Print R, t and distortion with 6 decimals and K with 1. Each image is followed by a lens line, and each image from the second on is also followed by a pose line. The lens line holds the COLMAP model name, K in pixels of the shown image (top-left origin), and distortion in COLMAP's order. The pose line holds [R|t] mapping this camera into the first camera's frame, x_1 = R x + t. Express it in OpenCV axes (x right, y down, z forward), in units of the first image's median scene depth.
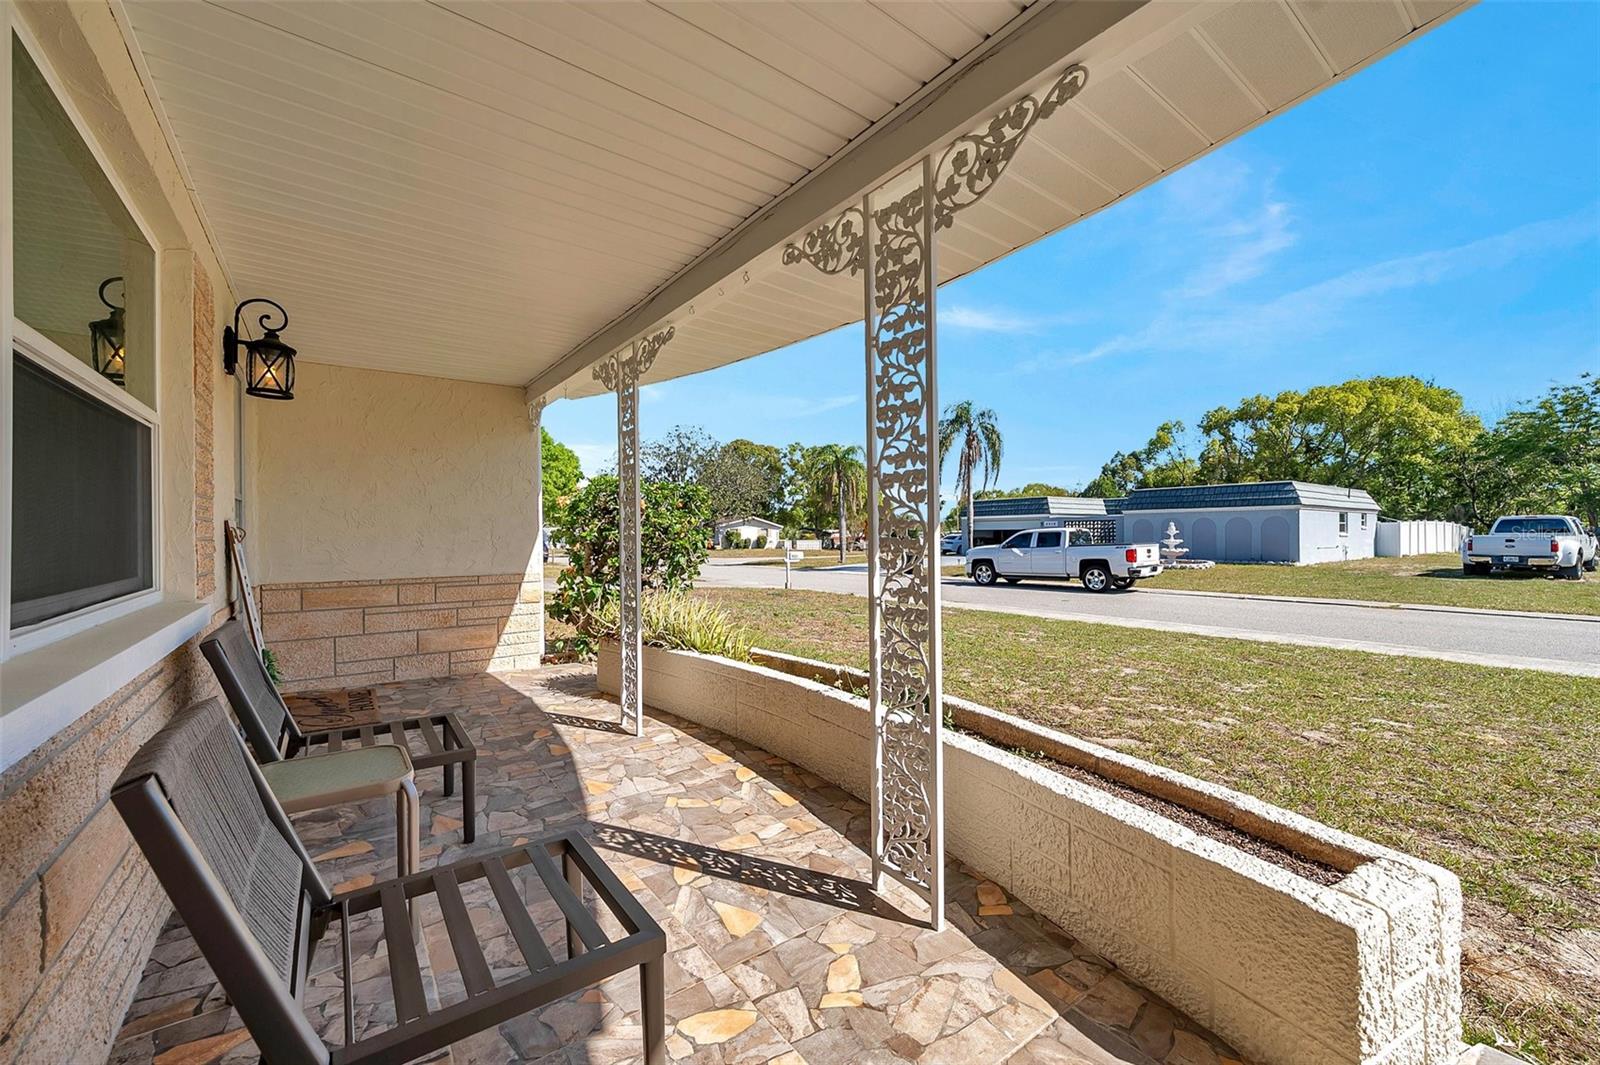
lens RADIAL K [[630.7, 0, 779.2], [0, 630.7, 529.5], [0, 0, 1]] dist [-0.000631, -0.000751]
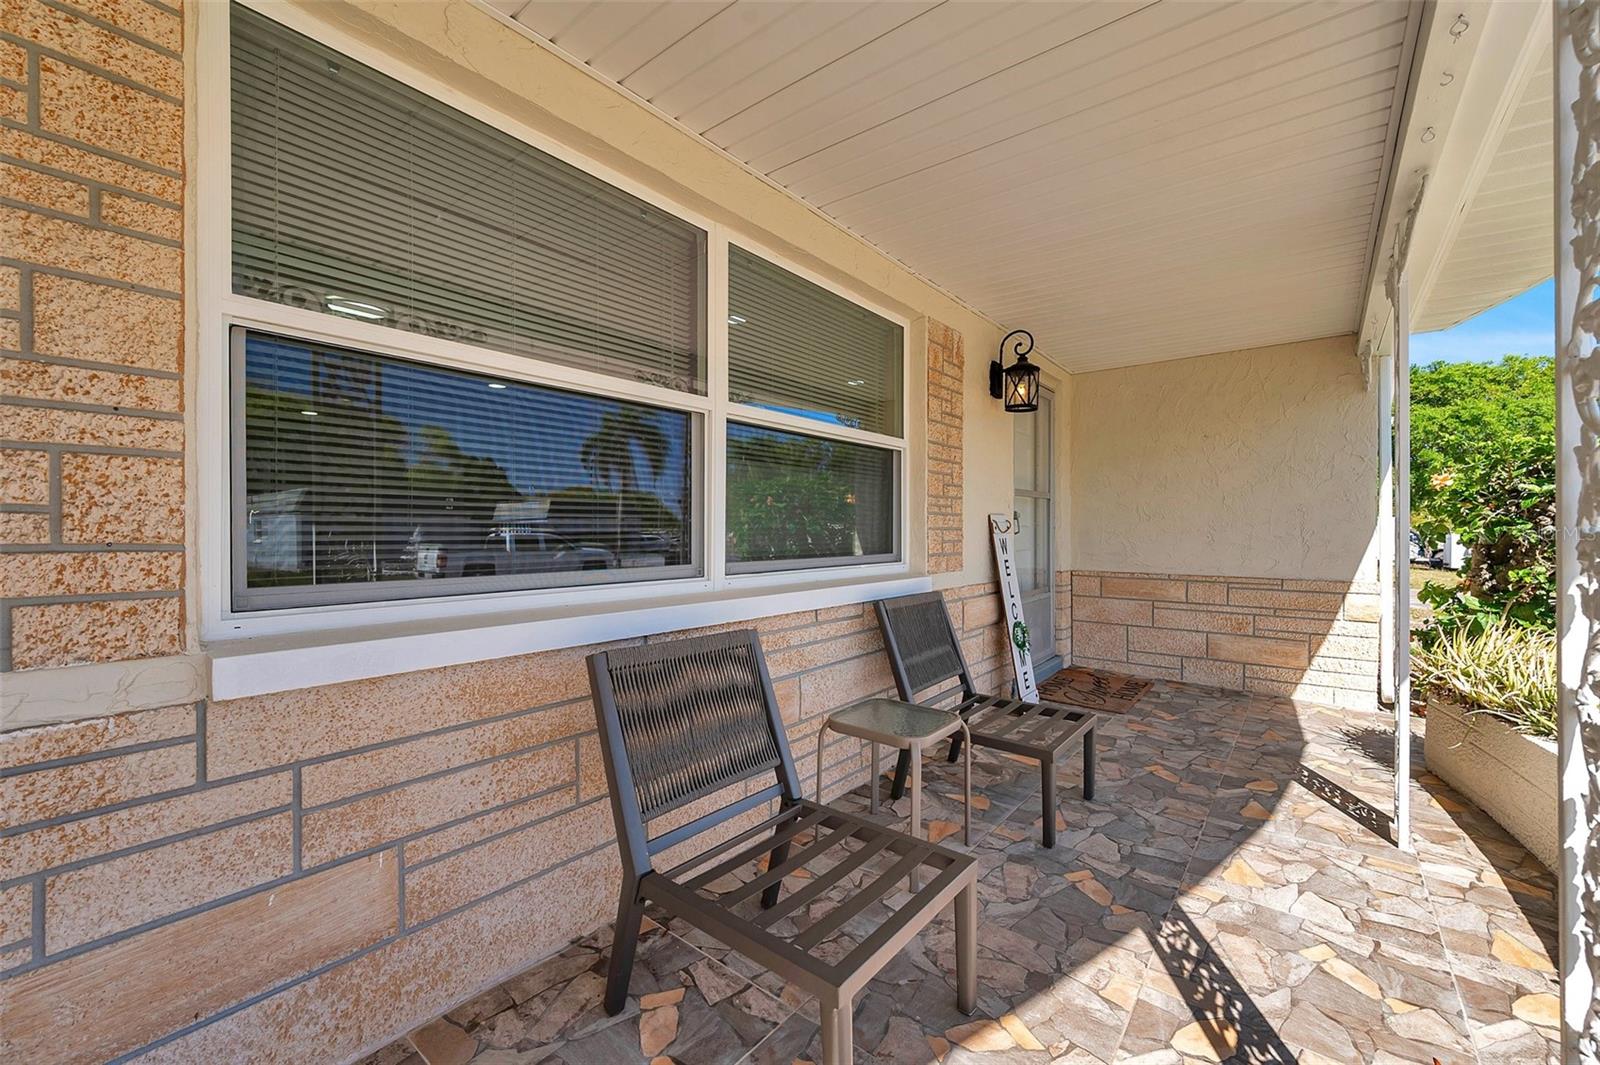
lens RADIAL K [[630.7, 0, 791.7], [0, 630.7, 528.9], [0, 0, 1]] dist [-0.000631, -0.000751]
pose [[0.277850, 0.007888, -0.960592, 0.210049], [-0.002477, 0.999969, 0.007495, 0.004775], [0.960621, 0.000297, 0.277861, 0.240137]]
